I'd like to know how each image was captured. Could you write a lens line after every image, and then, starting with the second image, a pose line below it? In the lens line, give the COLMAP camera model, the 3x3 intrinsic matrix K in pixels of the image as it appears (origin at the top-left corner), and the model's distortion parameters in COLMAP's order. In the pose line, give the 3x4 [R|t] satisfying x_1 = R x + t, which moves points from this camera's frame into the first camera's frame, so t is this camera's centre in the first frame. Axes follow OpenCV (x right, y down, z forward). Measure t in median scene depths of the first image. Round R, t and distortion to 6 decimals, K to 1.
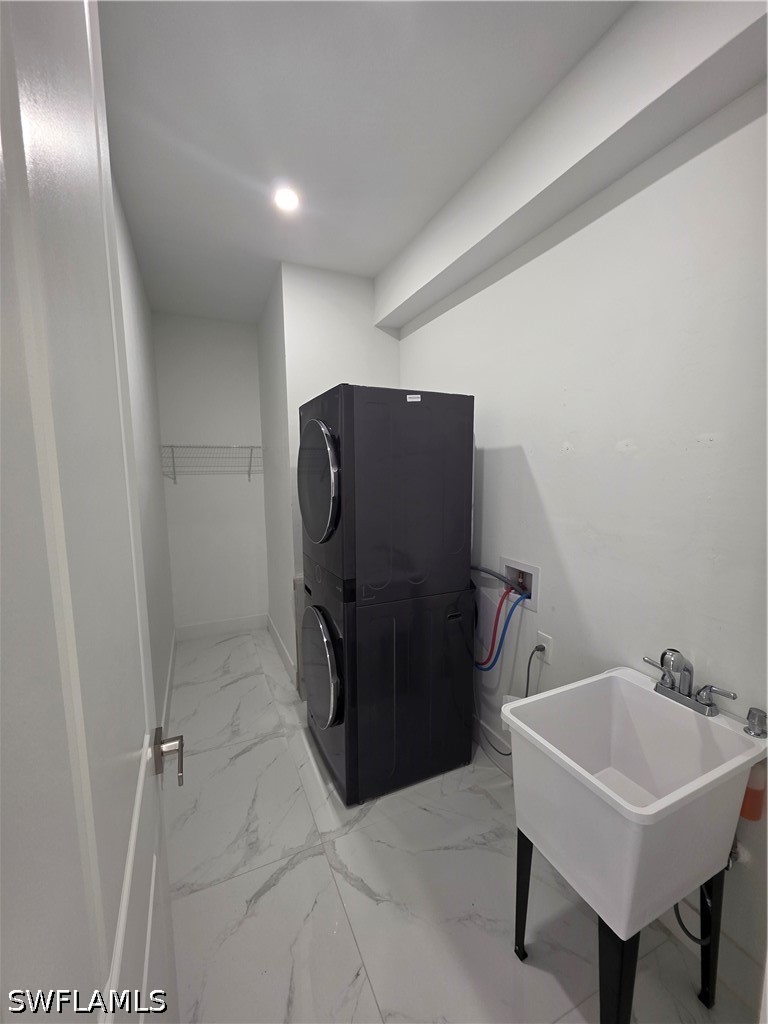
lens RADIAL K [[412.7, 0, 384.8], [0, 412.7, 516.5], [0, 0, 1]] dist [-0.004123, 0.001488]
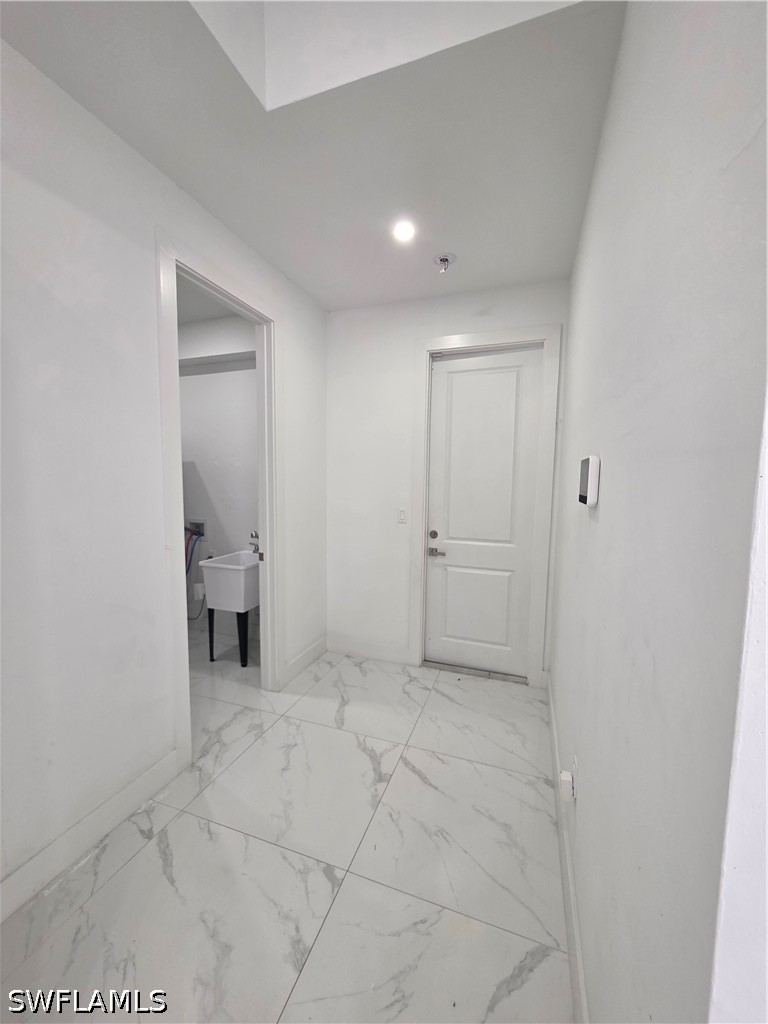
lens RADIAL K [[412.7, 0, 383.2], [0, 412.7, 513.7], [0, 0, 1]] dist [-0.004123, 0.001488]
pose [[0.701862, -0.044839, 0.710900, -0.484839], [0.072644, 0.997319, -0.008817, 0.176623], [-0.708599, 0.057831, 0.703238, -1.106465]]
